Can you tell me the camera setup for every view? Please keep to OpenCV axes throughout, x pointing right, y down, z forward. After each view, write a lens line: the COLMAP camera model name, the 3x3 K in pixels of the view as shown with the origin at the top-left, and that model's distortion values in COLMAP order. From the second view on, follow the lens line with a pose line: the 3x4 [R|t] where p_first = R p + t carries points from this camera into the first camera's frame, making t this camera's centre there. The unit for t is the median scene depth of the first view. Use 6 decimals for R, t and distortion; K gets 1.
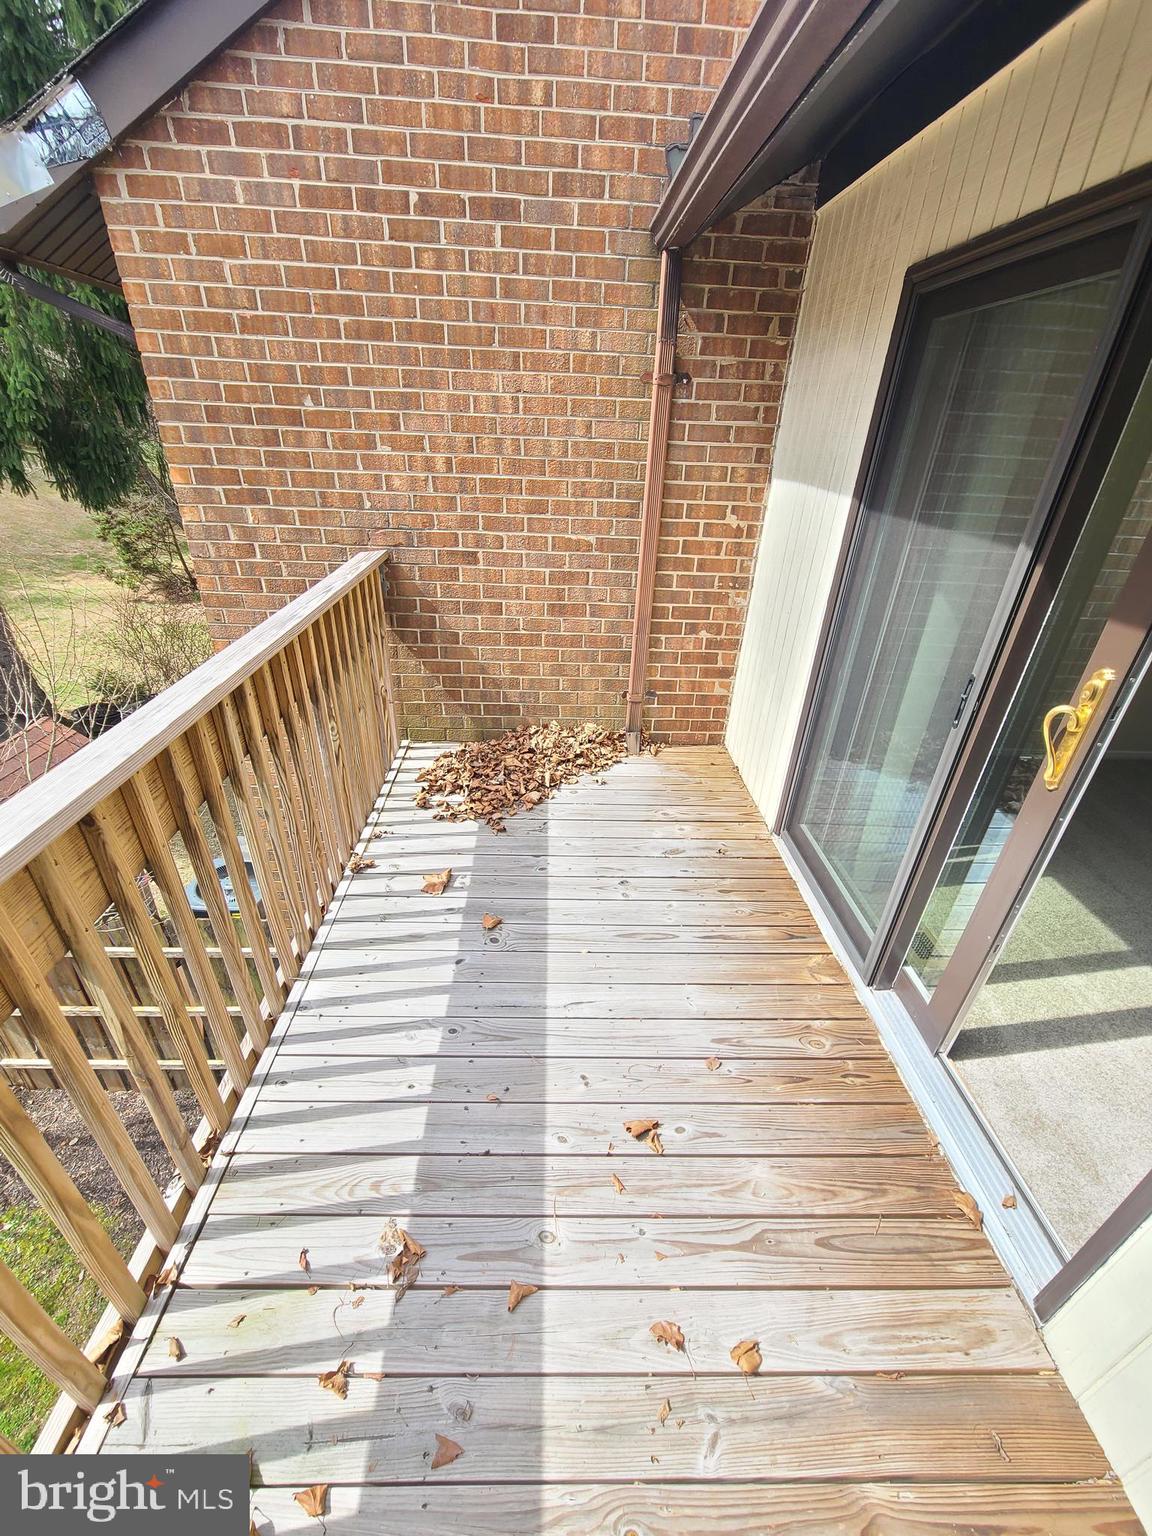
lens RADIAL K [[622.0, 0, 572.9], [0, 622.0, 768.1], [0, 0, 1]] dist [-0.003822, 0.001712]
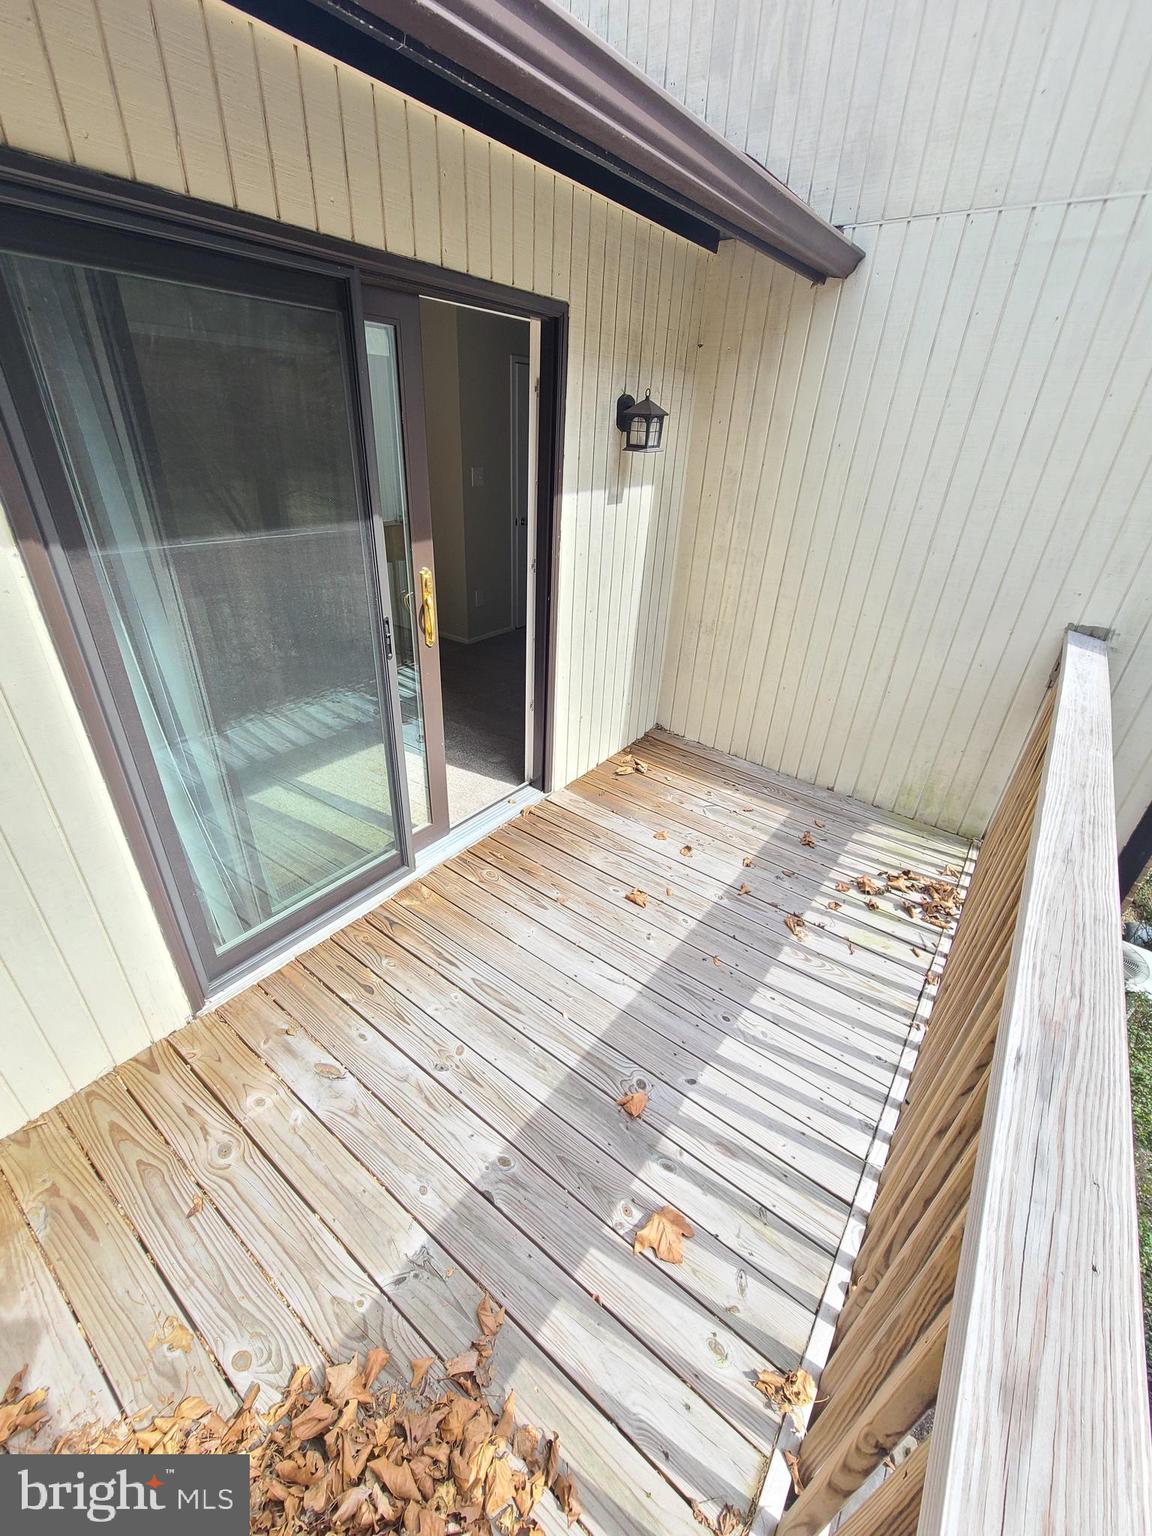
lens RADIAL K [[622.0, 0, 575.8], [0, 622.0, 772.6], [0, 0, 1]] dist [-0.003822, 0.001712]
pose [[-0.780580, -0.369220, 0.504353, -0.412403], [0.239717, 0.568362, 0.787084, -0.810173], [-0.577262, 0.735283, -0.355144, 1.335023]]
